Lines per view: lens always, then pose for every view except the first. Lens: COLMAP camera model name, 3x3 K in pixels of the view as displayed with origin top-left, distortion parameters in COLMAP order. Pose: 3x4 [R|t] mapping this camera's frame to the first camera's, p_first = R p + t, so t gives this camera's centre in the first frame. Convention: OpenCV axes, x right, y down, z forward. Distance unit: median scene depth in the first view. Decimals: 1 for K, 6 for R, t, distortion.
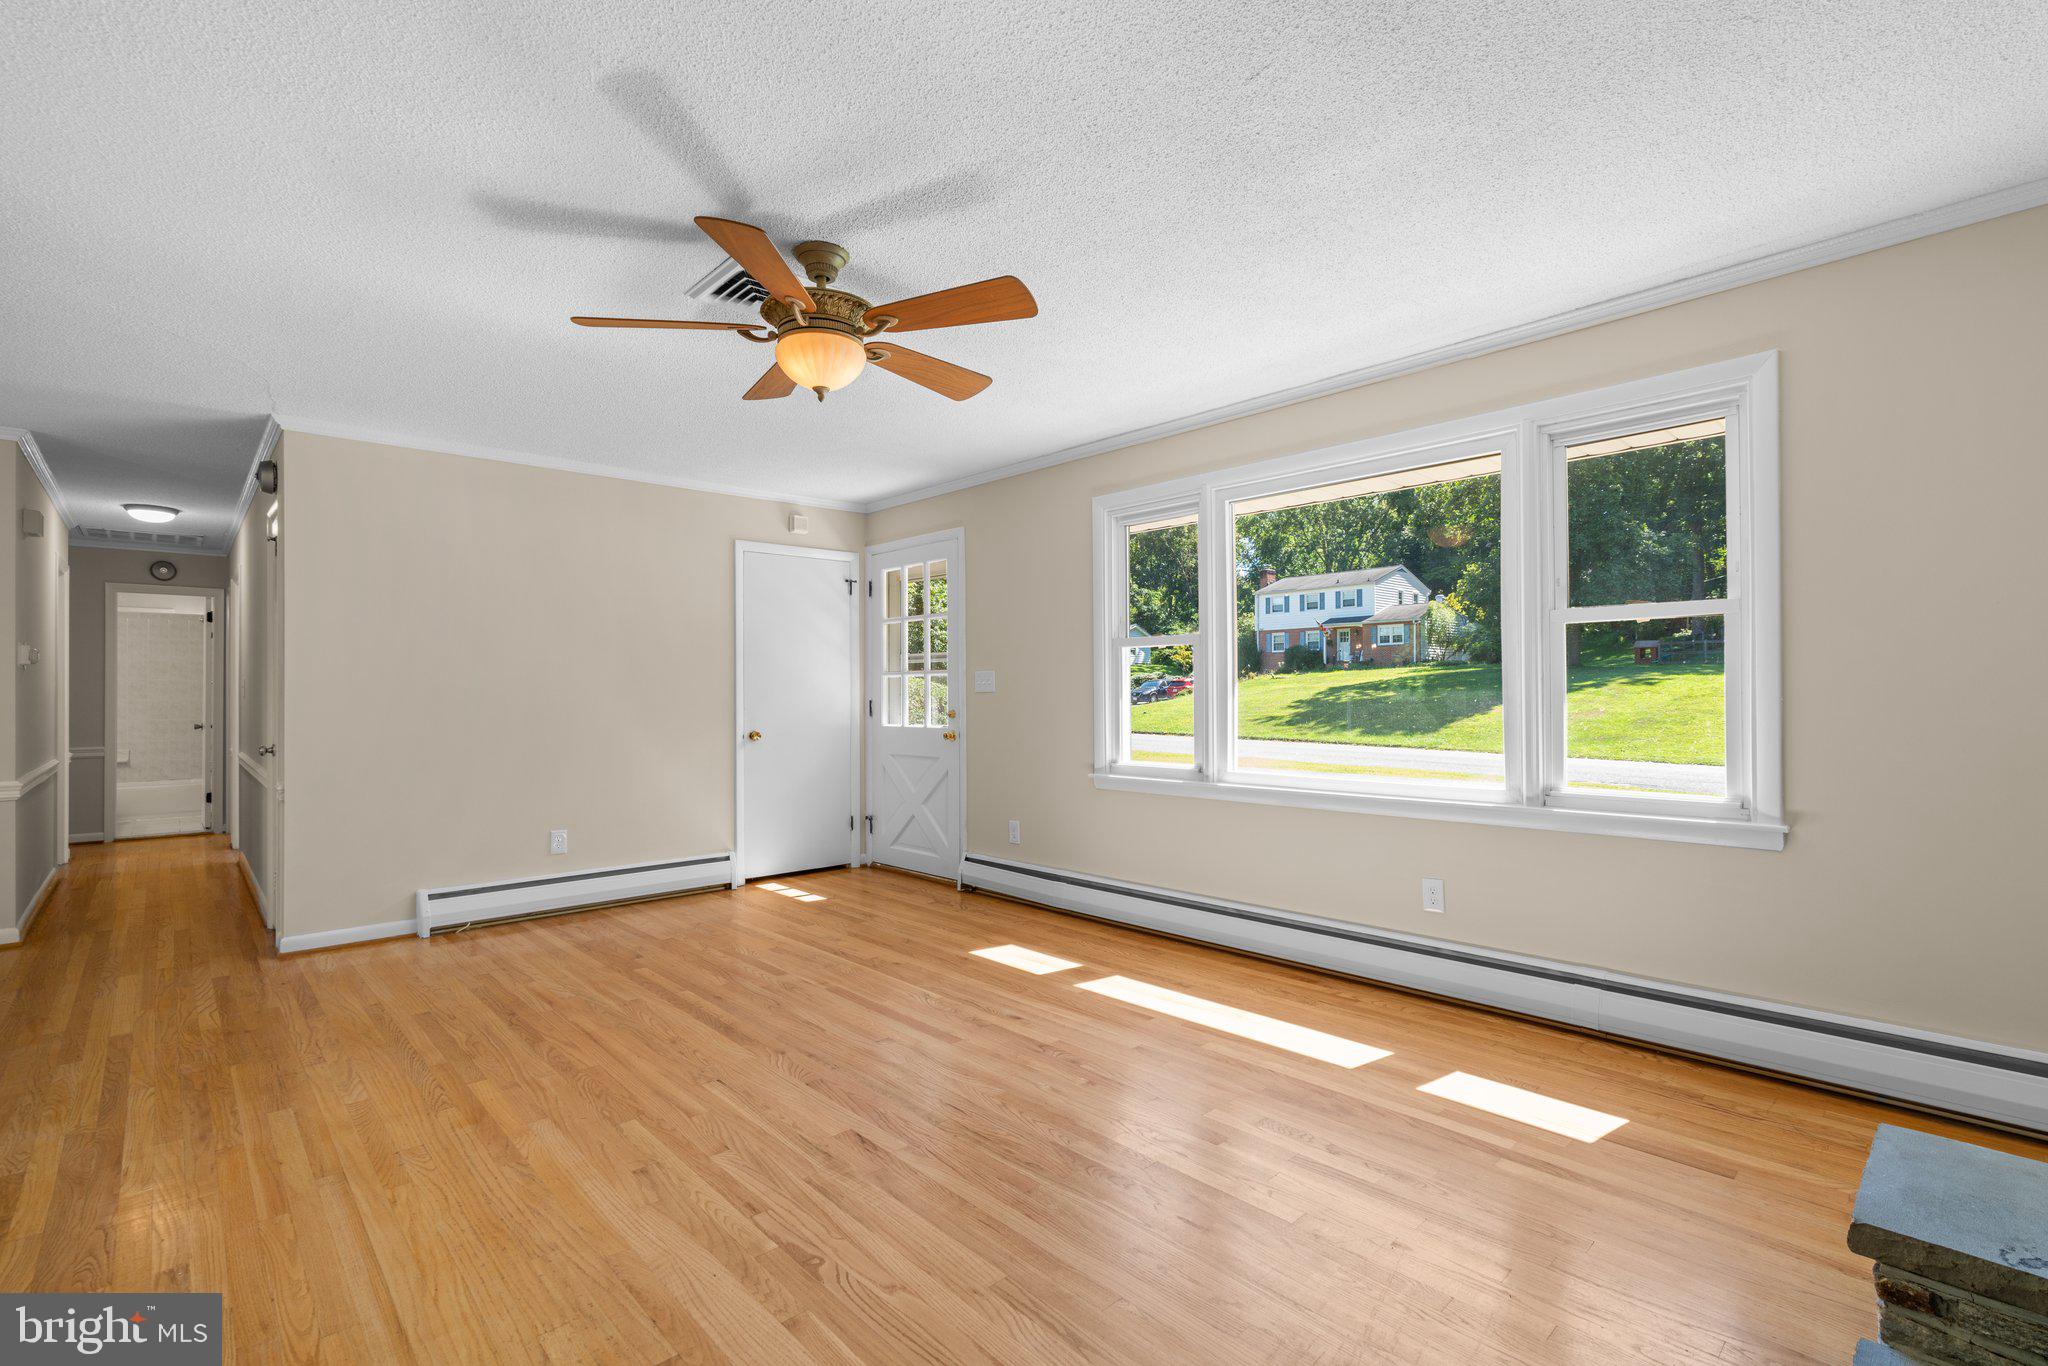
lens RADIAL K [[940.7, 0, 1017.9], [0, 940.7, 691.4], [0, 0, 1]] dist [-0.019427, 0.007470]
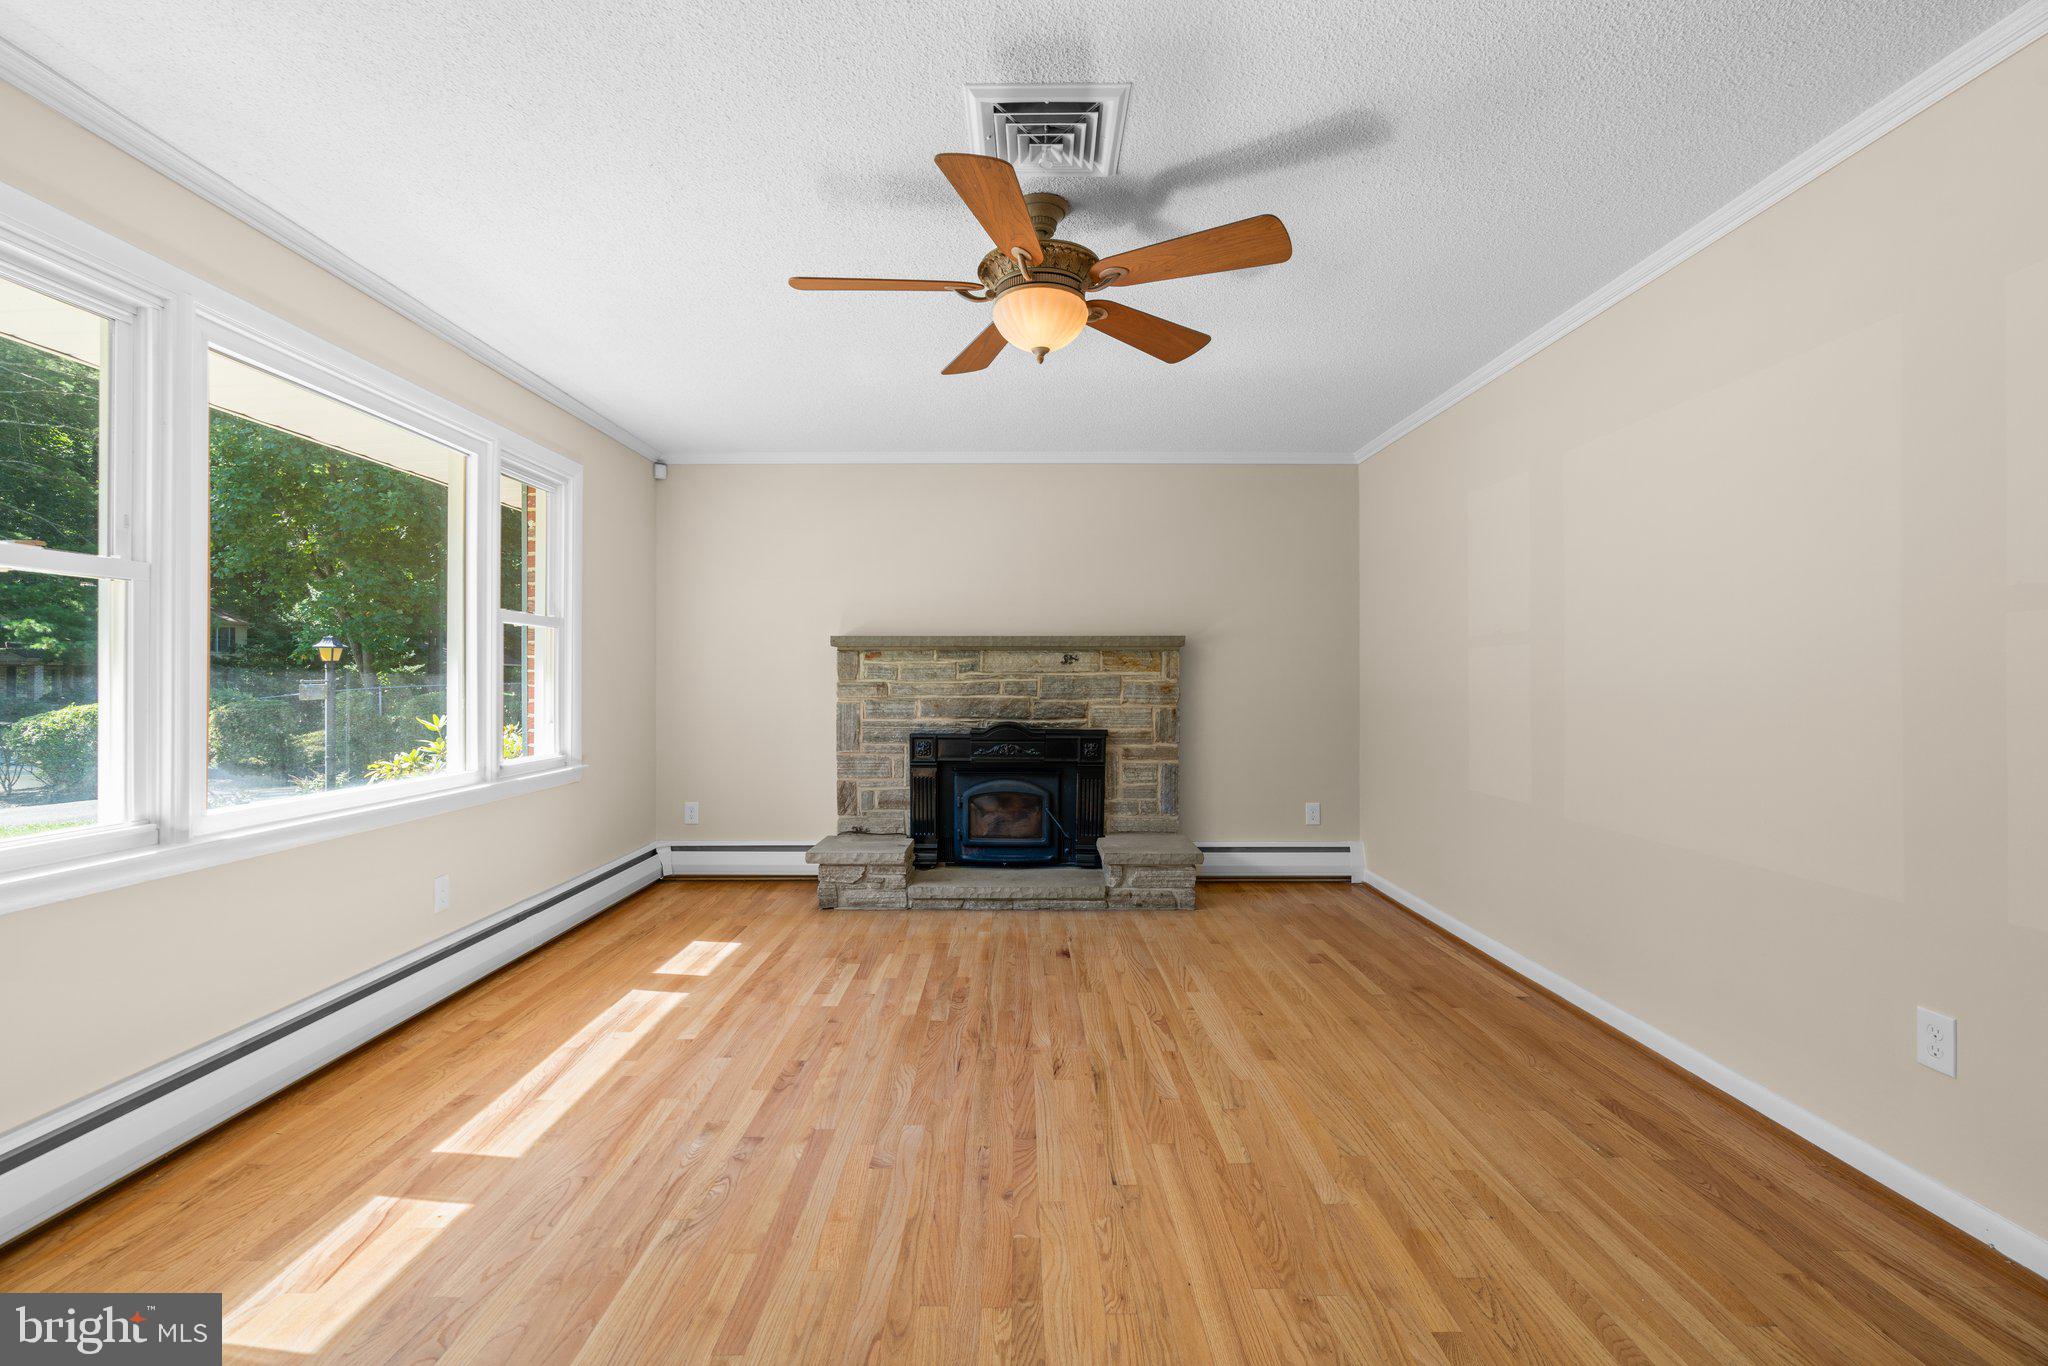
lens RADIAL K [[911.6, 0, 1024.0], [0, 911.6, 683.0], [0, 0, 1]] dist [-0.011891, 0.000621]
pose [[-0.742863, 0.003266, 0.669435, -0.688136], [-0.001132, 0.999981, -0.006134, 0.010465], [-0.669442, -0.005314, -0.742845, 1.447769]]
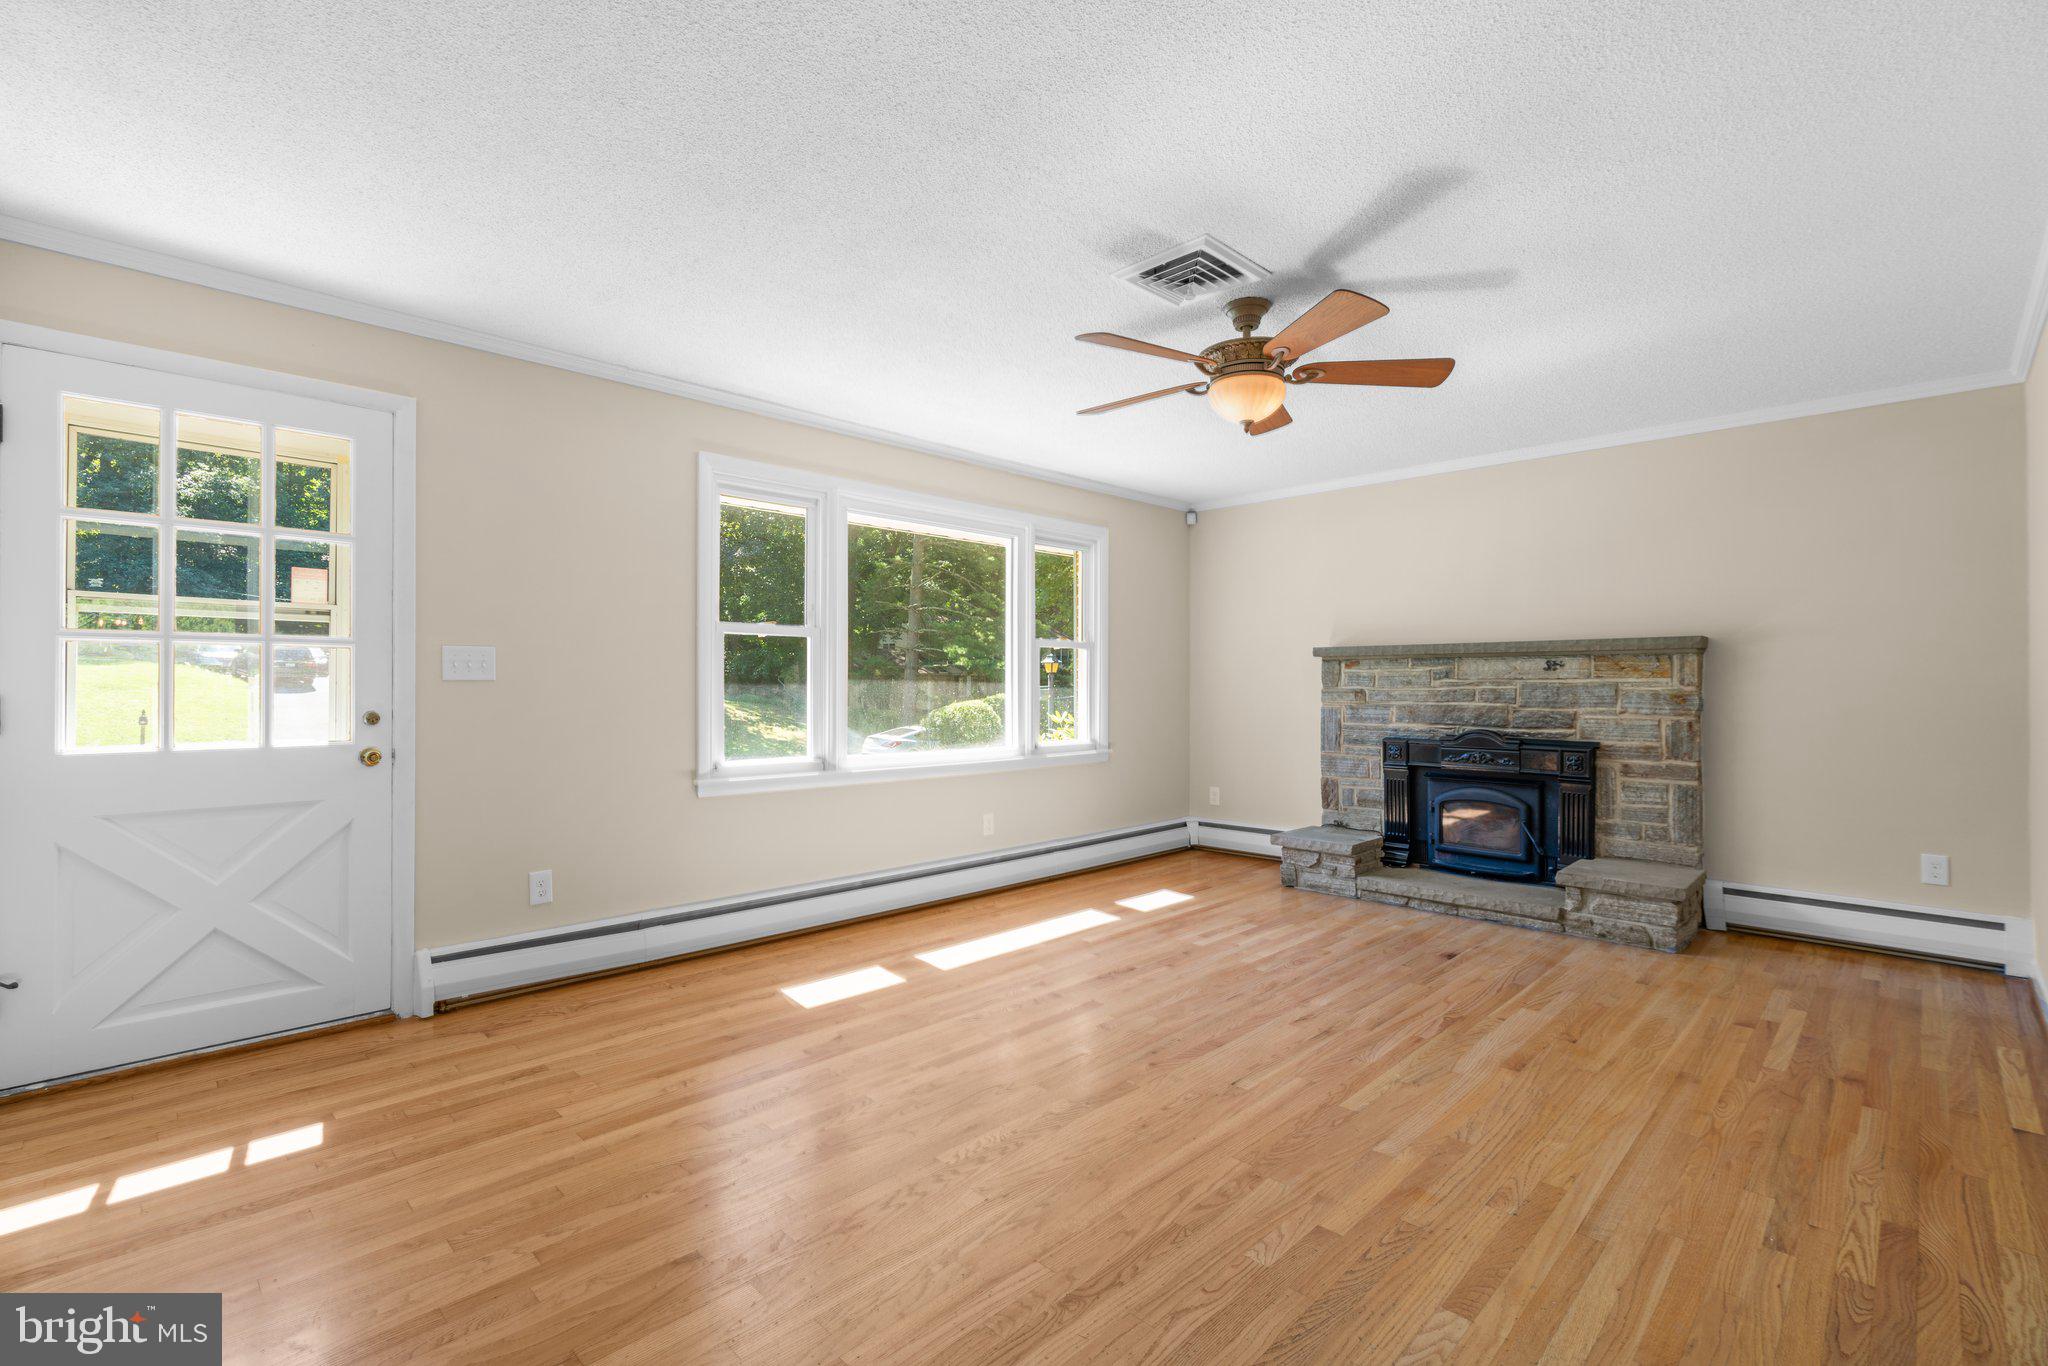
lens RADIAL K [[921.0, 0, 1027.5], [0, 921.0, 684.8], [0, 0, 1]] dist [-0.018561, 0.012689]
pose [[-0.054869, 0.006131, 0.998475, -1.139644], [-0.008198, 0.999945, -0.006590, 0.008186], [-0.998460, -0.008547, -0.054816, 1.145805]]
